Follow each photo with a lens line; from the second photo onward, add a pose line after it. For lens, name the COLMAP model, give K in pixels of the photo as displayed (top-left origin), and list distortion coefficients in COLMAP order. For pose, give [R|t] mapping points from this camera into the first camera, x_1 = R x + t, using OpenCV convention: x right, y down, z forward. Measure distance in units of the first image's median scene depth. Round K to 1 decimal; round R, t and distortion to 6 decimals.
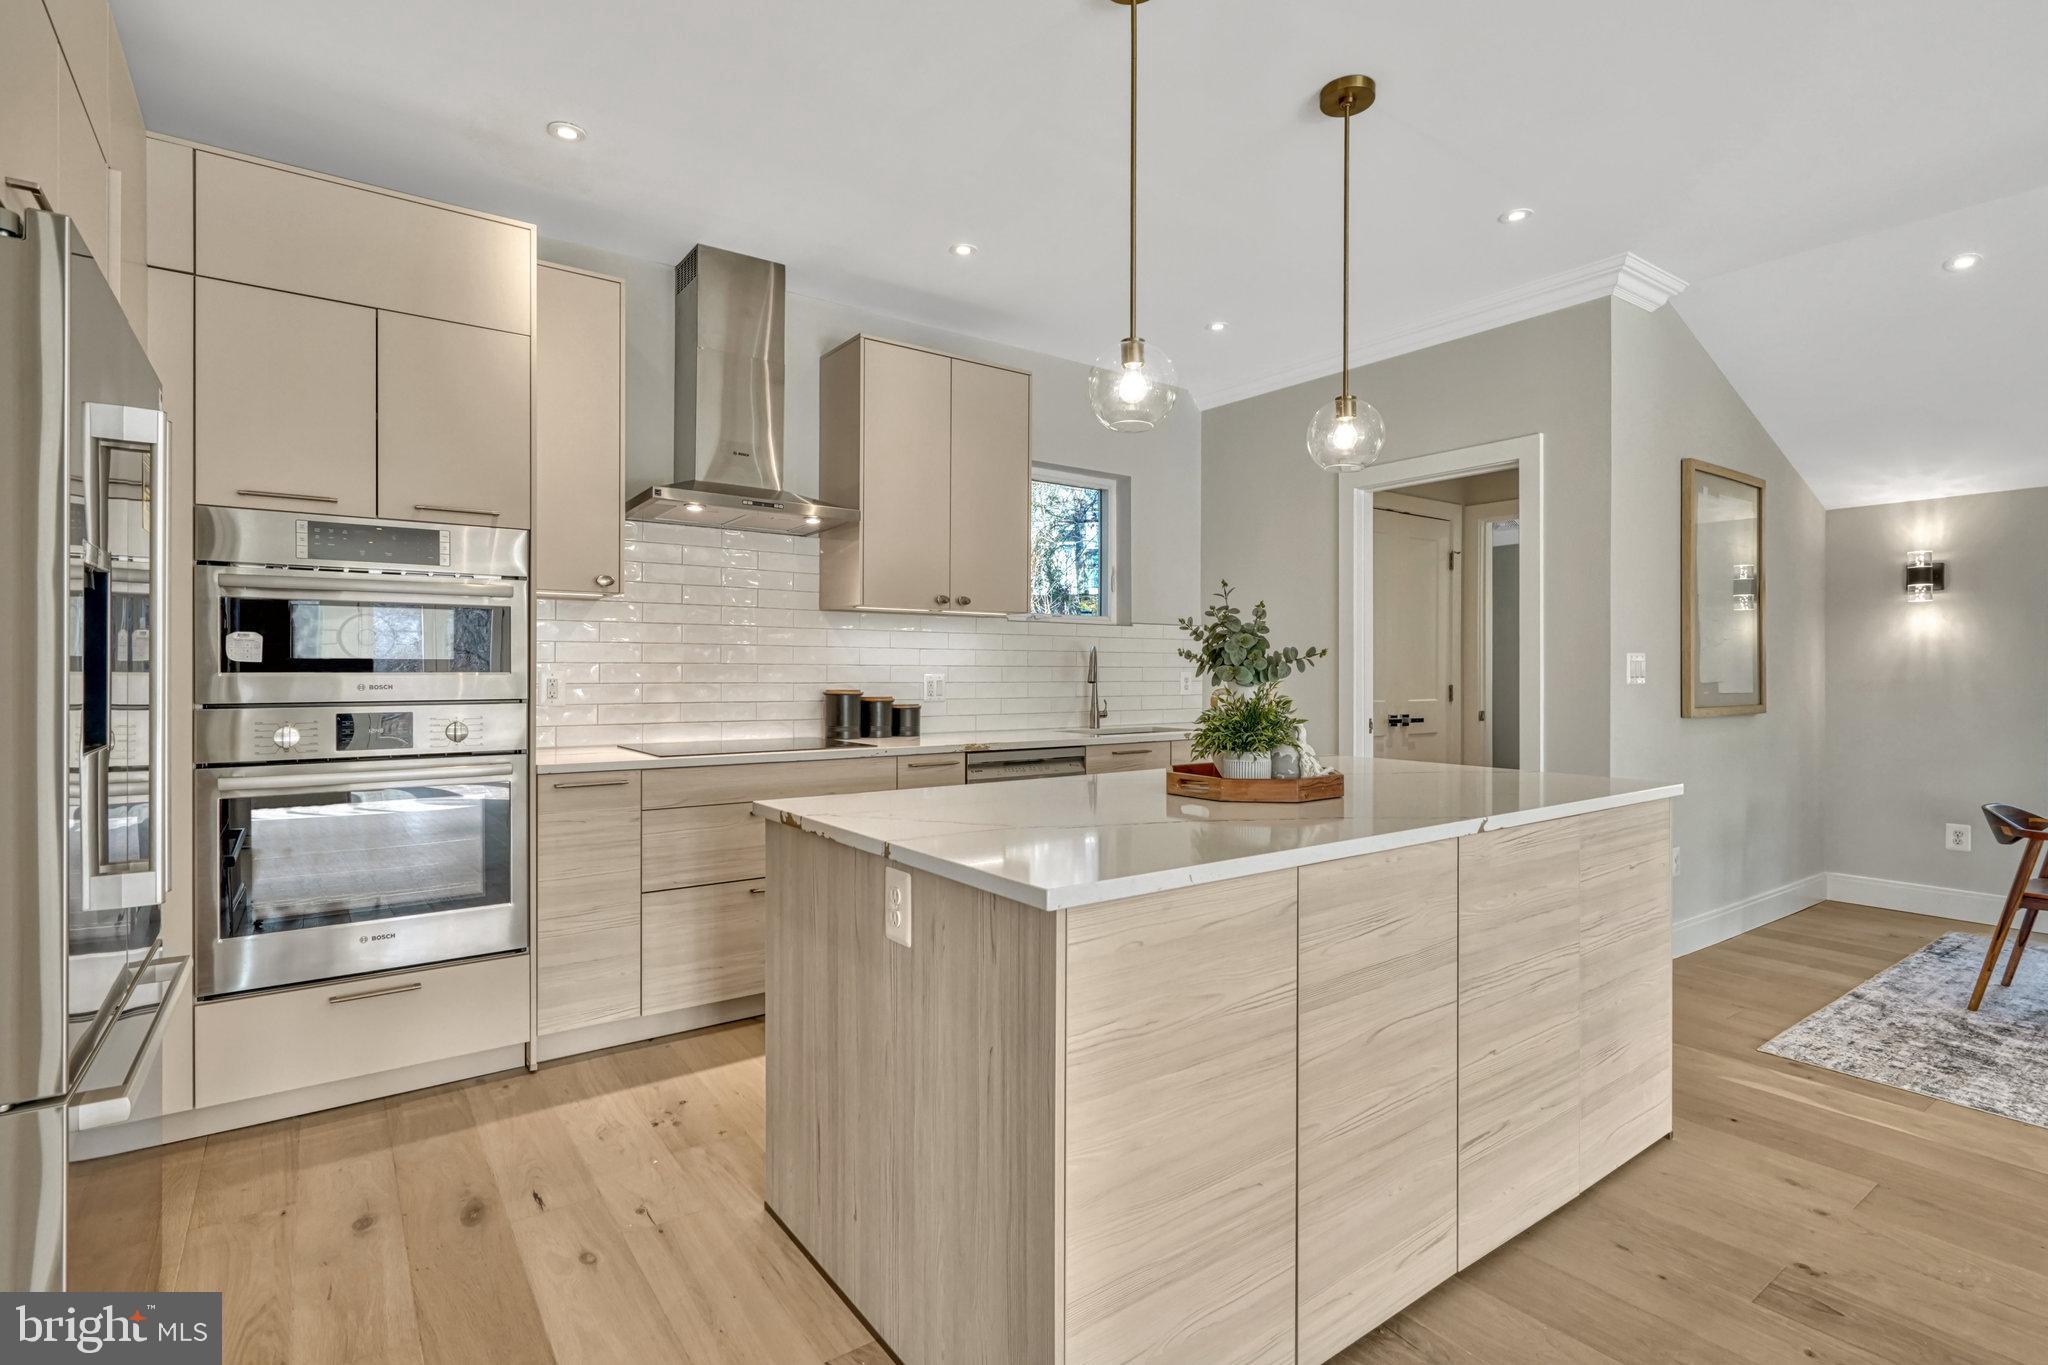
lens RADIAL K [[968.8, 0, 1020.3], [0, 968.8, 670.5], [0, 0, 1]] dist [-0.002373, -0.000053]
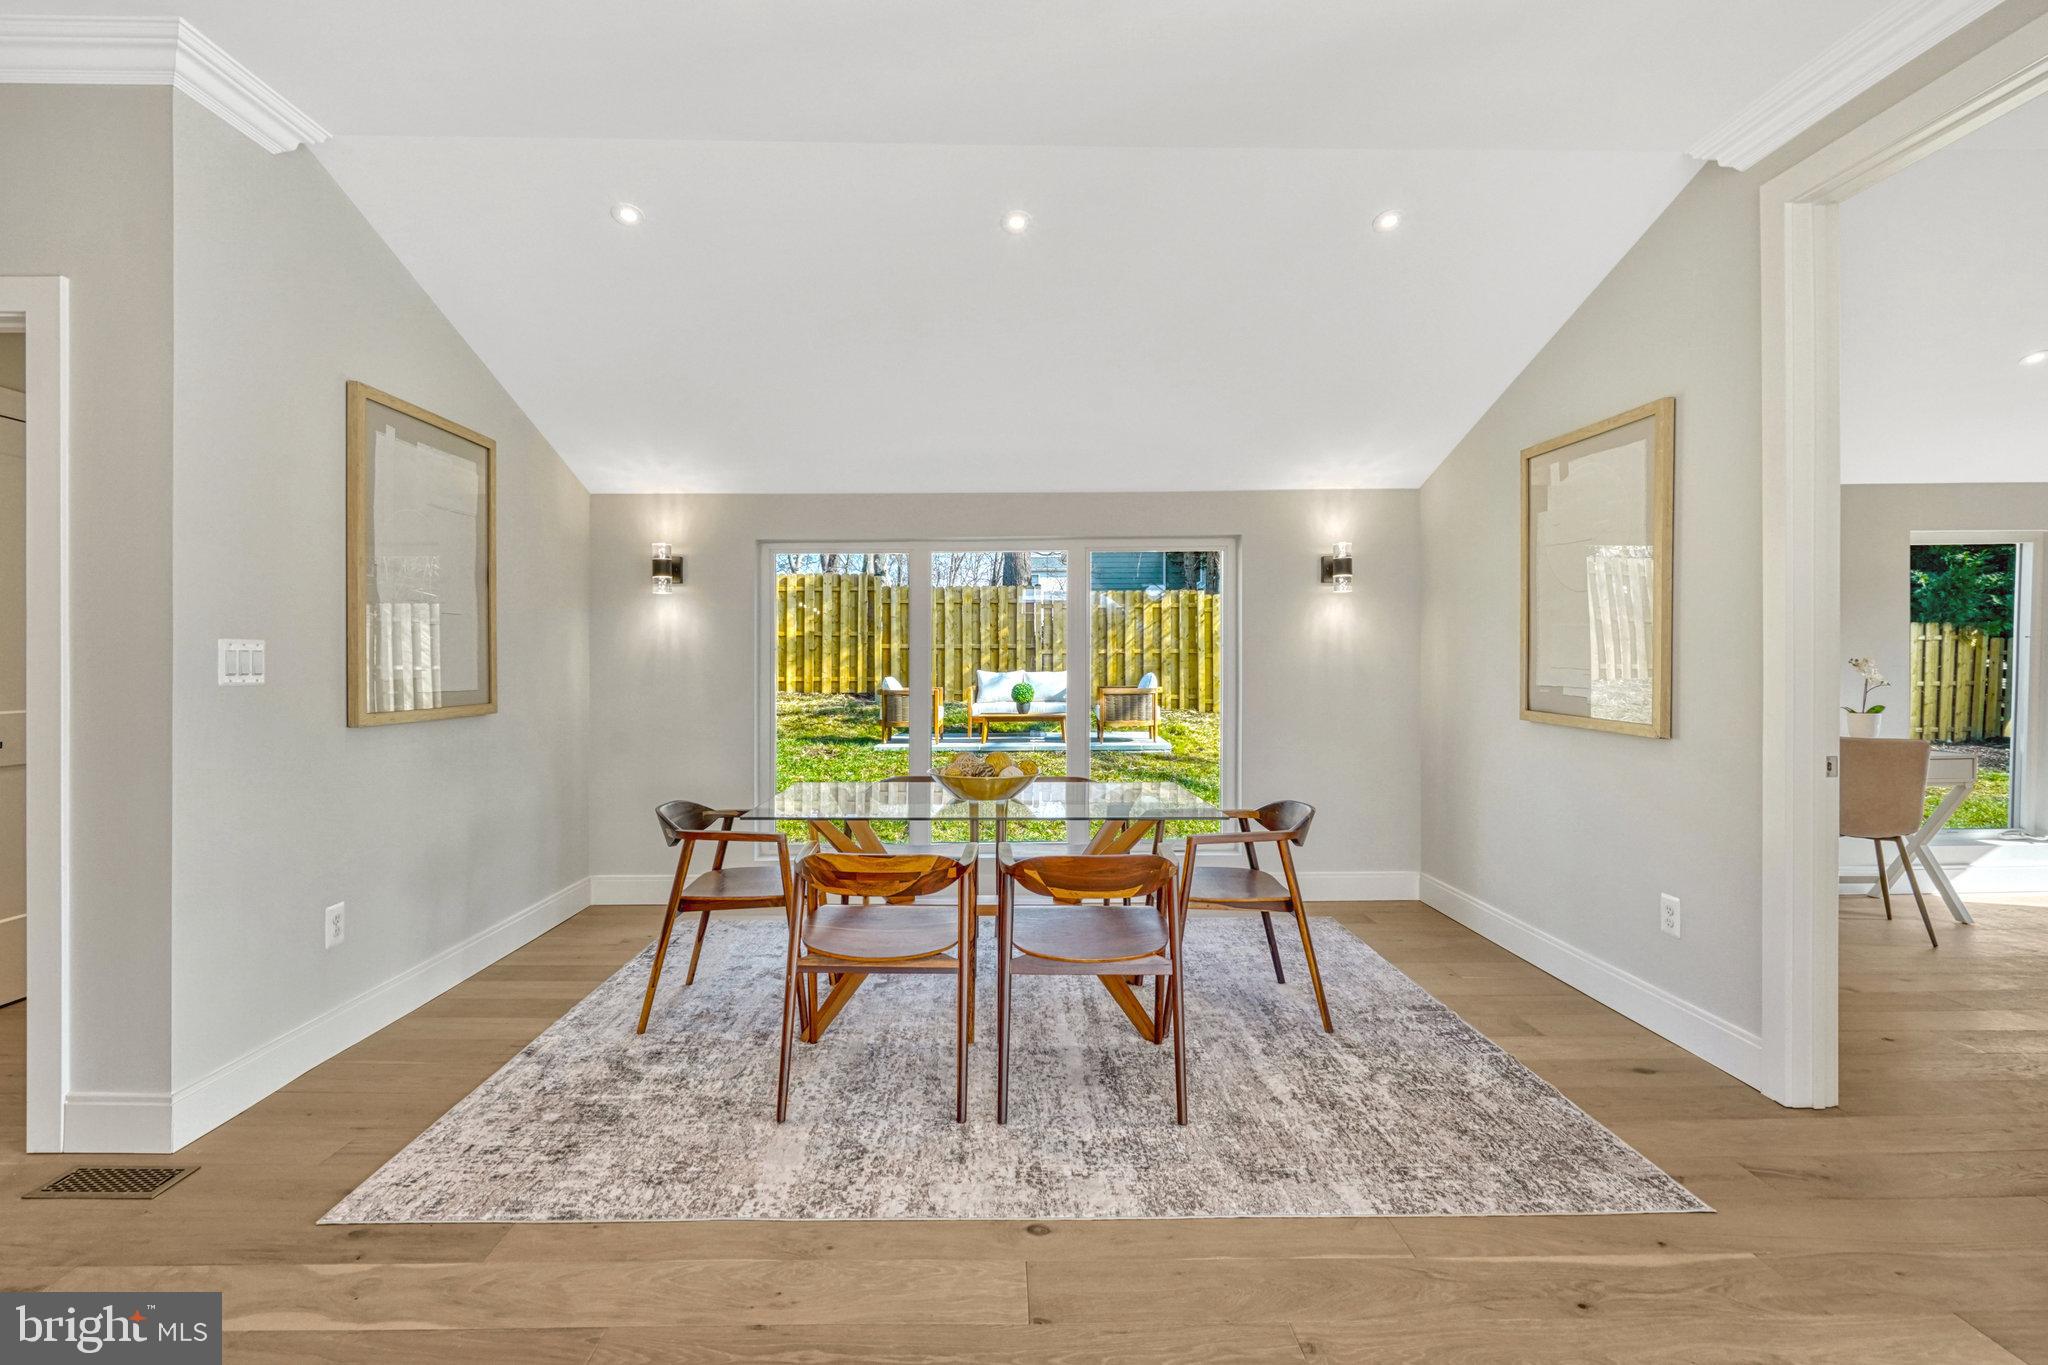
lens RADIAL K [[968.8, 0, 1002.1], [0, 968.8, 657.4], [0, 0, 1]] dist [-0.002373, -0.000053]
pose [[0.572695, -0.000575, 0.819769, 0.447057], [0.004675, 0.999986, -0.002565, -0.001416], [-0.819755, 0.005301, 0.572689, 0.198838]]
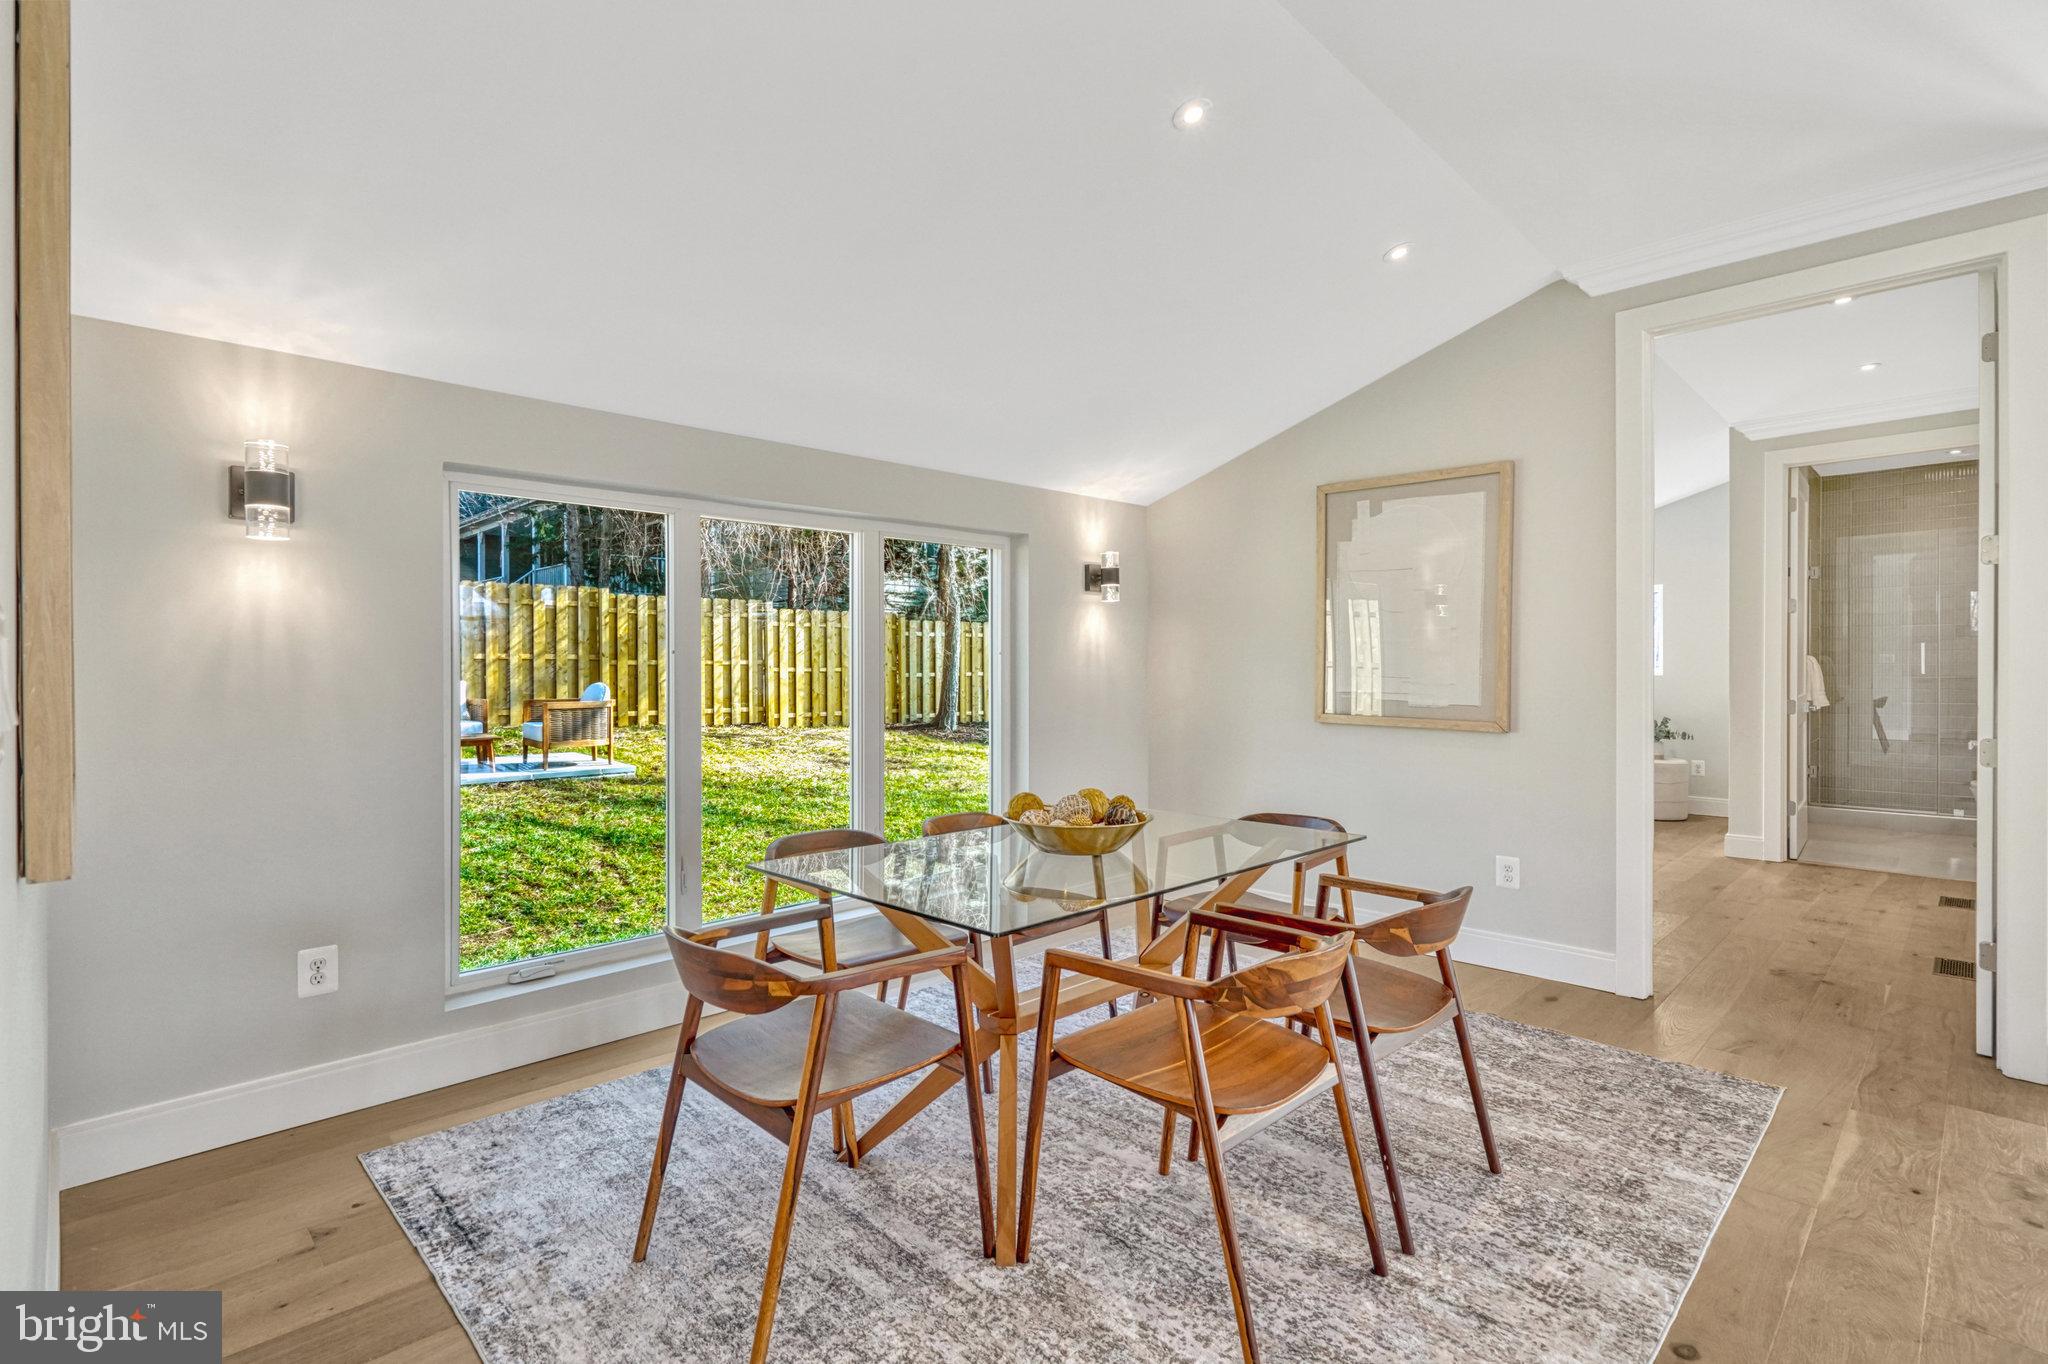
lens RADIAL K [[968.8, 0, 1004.0], [0, 968.8, 671.7], [0, 0, 1]] dist [-0.002373, -0.000053]
pose [[-0.153398, -0.006592, 0.988143, 0.515207], [0.000997, 0.999976, 0.006826, -0.005037], [-0.988164, 0.002033, -0.153388, 0.992795]]
